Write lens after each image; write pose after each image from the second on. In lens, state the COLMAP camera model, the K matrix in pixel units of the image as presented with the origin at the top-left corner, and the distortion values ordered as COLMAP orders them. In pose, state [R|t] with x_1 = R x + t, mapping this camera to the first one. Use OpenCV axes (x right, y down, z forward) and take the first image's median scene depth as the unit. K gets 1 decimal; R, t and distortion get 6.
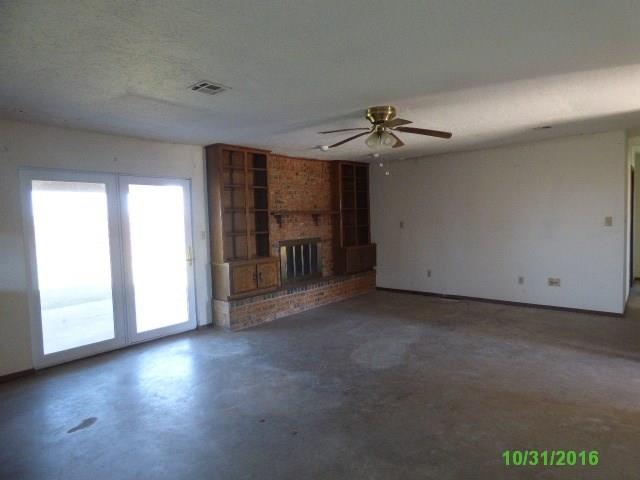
lens RADIAL K [[392.3, 0, 320.0], [0, 392.3, 240.0], [0, 0, 1]] dist [-0.008802, -0.002407]
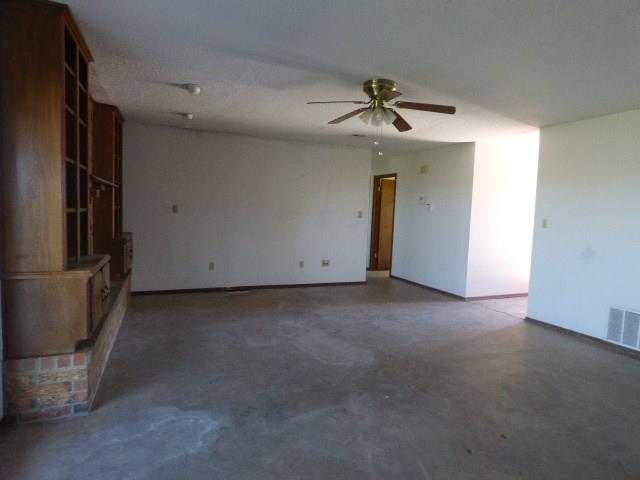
lens RADIAL K [[392.3, 0, 320.0], [0, 392.3, 240.0], [0, 0, 1]] dist [-0.008802, -0.002407]
pose [[0.396283, -0.016500, 0.917980, -0.525432], [0.002921, 0.999856, 0.016711, 0.015324], [-0.918124, -0.003941, 0.396274, 0.525772]]
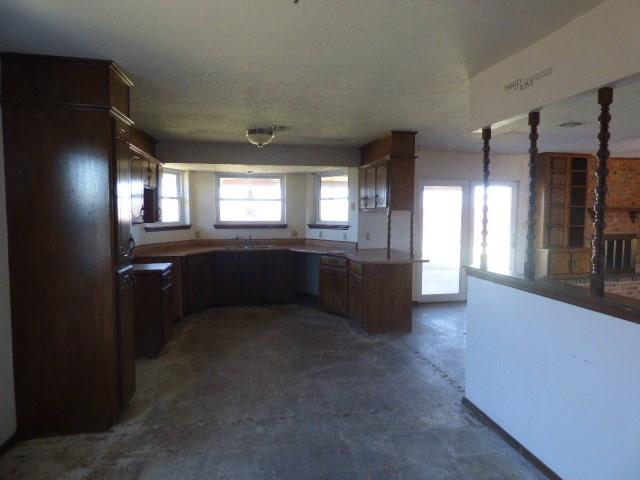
lens RADIAL K [[384.6, 0, 327.7], [0, 384.6, 234.0], [0, 0, 1]] dist [-0.000791, -0.000835]
pose [[0.809553, 0.068849, -0.582996, -0.085193], [-0.062268, 0.997567, 0.031342, 0.015522], [0.583735, 0.010929, 0.811870, -0.364879]]
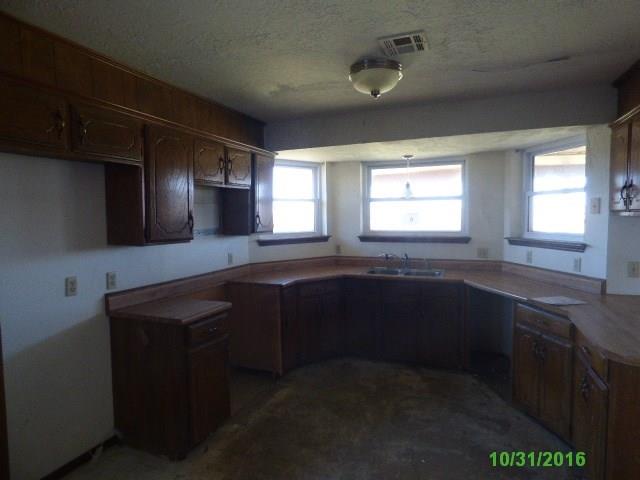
lens RADIAL K [[392.3, 0, 320.0], [0, 392.3, 240.0], [0, 0, 1]] dist [-0.008802, -0.002407]
pose [[0.351206, 0.089413, -0.932019, -0.293010], [-0.055495, 0.995668, 0.074607, -0.004775], [0.934652, 0.025520, 0.354647, 0.010009]]
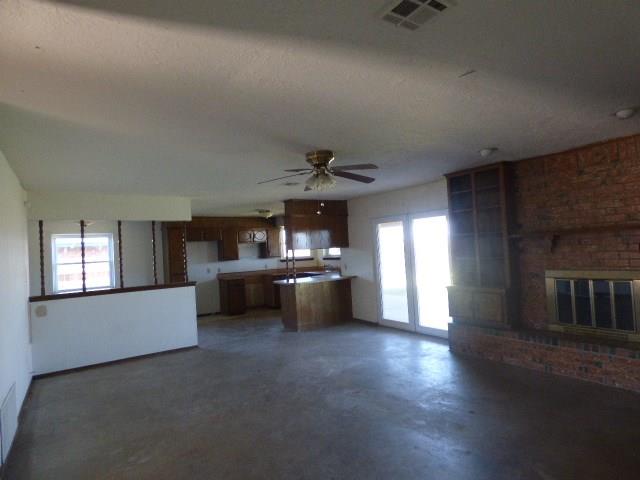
lens RADIAL K [[384.6, 0, 327.7], [0, 384.6, 234.0], [0, 0, 1]] dist [-0.000791, -0.000835]
pose [[-0.242423, 0.005983, -0.970152, 0.815696], [0.004748, 0.999976, 0.004981, -0.082459], [0.970159, -0.003399, -0.242446, 0.887184]]
